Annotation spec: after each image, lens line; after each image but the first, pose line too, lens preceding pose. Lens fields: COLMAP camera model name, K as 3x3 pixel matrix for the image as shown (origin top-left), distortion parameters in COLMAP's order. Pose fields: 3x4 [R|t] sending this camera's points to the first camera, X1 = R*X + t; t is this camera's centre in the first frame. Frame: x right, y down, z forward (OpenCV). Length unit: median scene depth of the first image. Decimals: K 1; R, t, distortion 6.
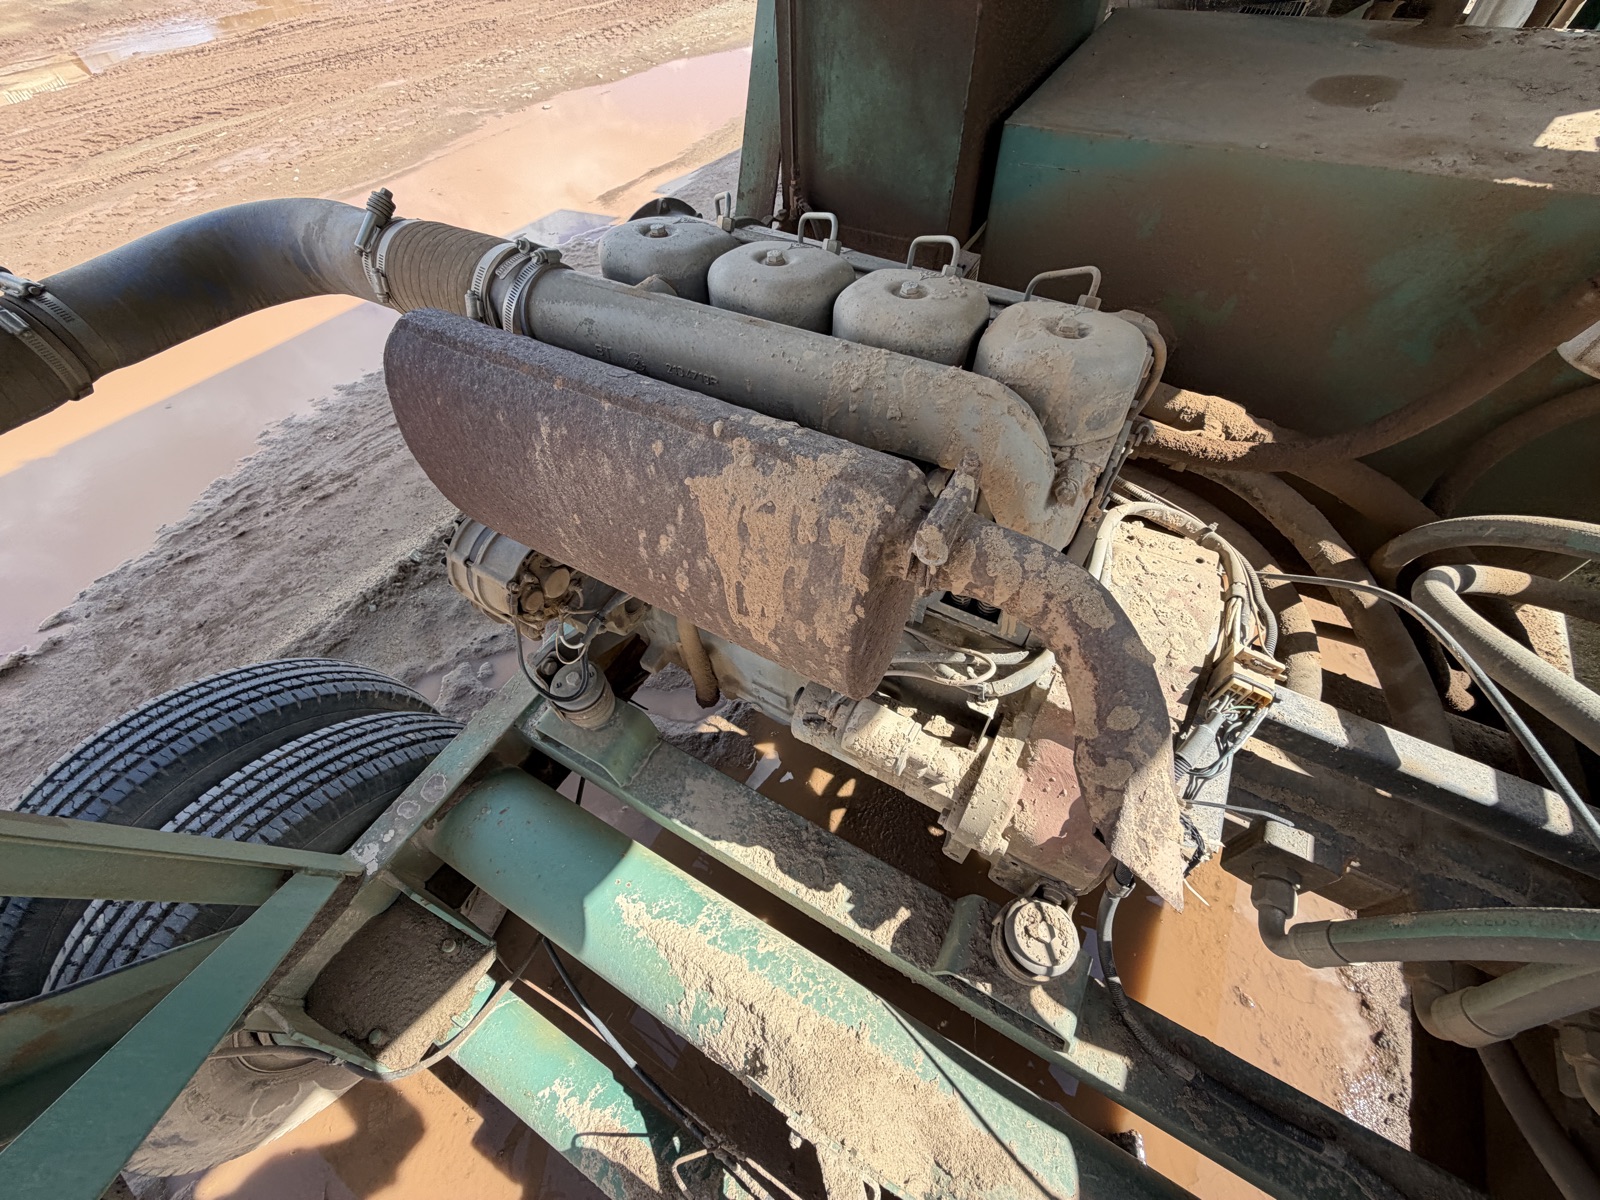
lens RADIAL K [[633.7, 0, 797.1], [0, 633.7, 602.1], [0, 0, 1]] dist [0.001613, -0.000501]
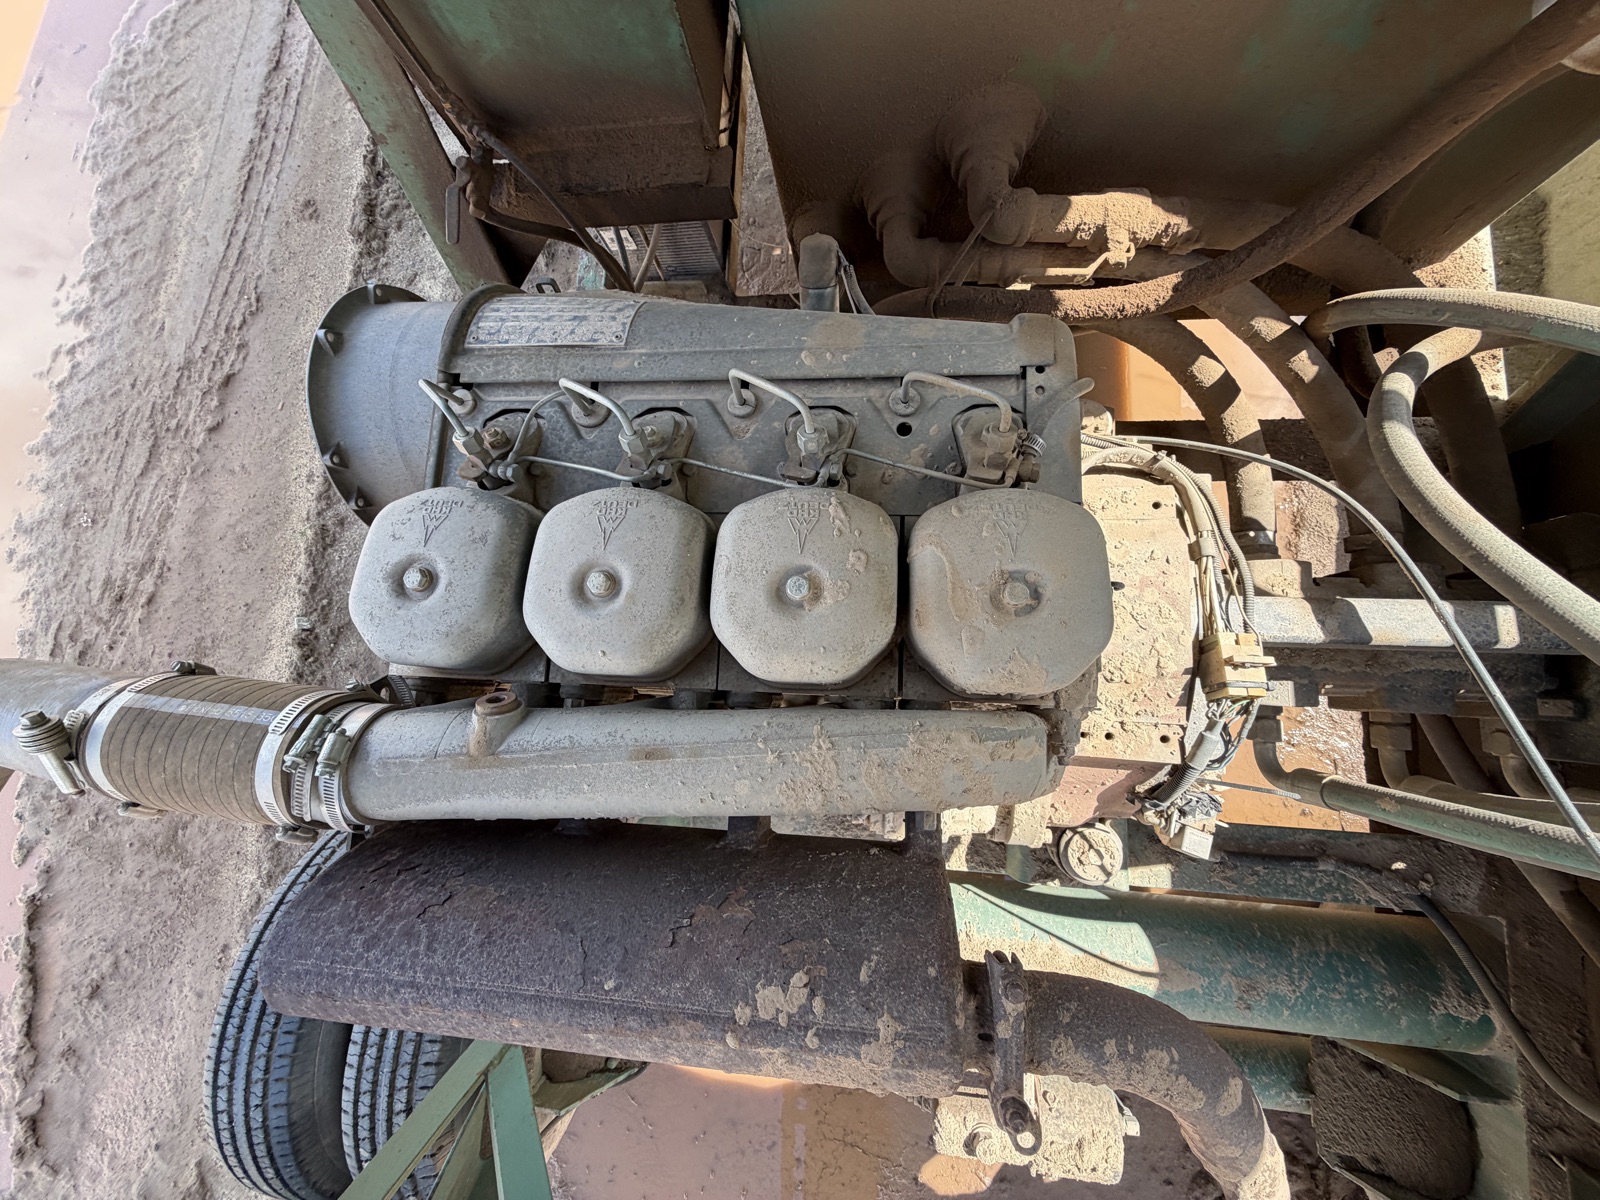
lens RADIAL K [[633.7, 0, 797.1], [0, 633.7, 602.1], [0, 0, 1]] dist [0.001613, -0.000501]
pose [[0.889131, -0.457354, -0.016549, 0.125574], [0.416514, 0.793691, 0.443362, -0.564985], [-0.189639, -0.401100, 0.896190, 0.222882]]
